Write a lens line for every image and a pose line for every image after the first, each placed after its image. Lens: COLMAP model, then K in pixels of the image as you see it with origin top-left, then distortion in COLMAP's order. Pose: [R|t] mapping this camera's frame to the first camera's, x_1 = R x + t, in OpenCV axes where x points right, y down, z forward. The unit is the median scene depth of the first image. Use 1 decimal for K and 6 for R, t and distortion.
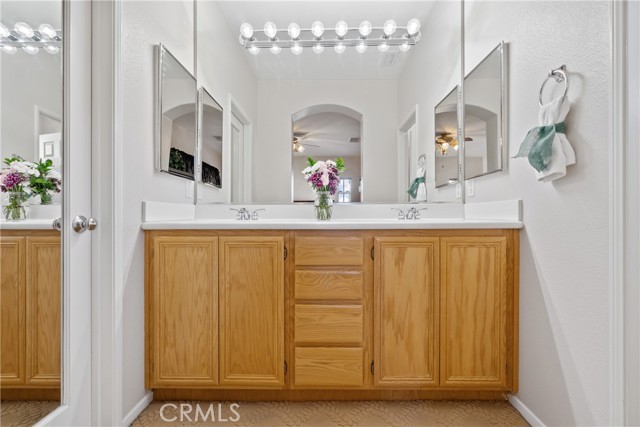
lens RADIAL K [[288.4, 0, 320.6], [0, 288.4, 212.2], [0, 0, 1]] dist [-0.012596, 0.002977]
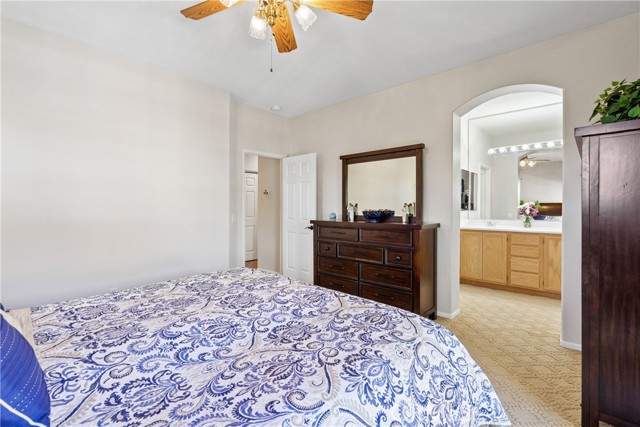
lens RADIAL K [[288.4, 0, 315.8], [0, 288.4, 212.7], [0, 0, 1]] dist [-0.012596, 0.002977]
pose [[0.747051, 0.012214, -0.664654, 0.369252], [0.008159, 0.999587, 0.027539, -0.236387], [0.664716, -0.025996, 0.746643, -2.541792]]
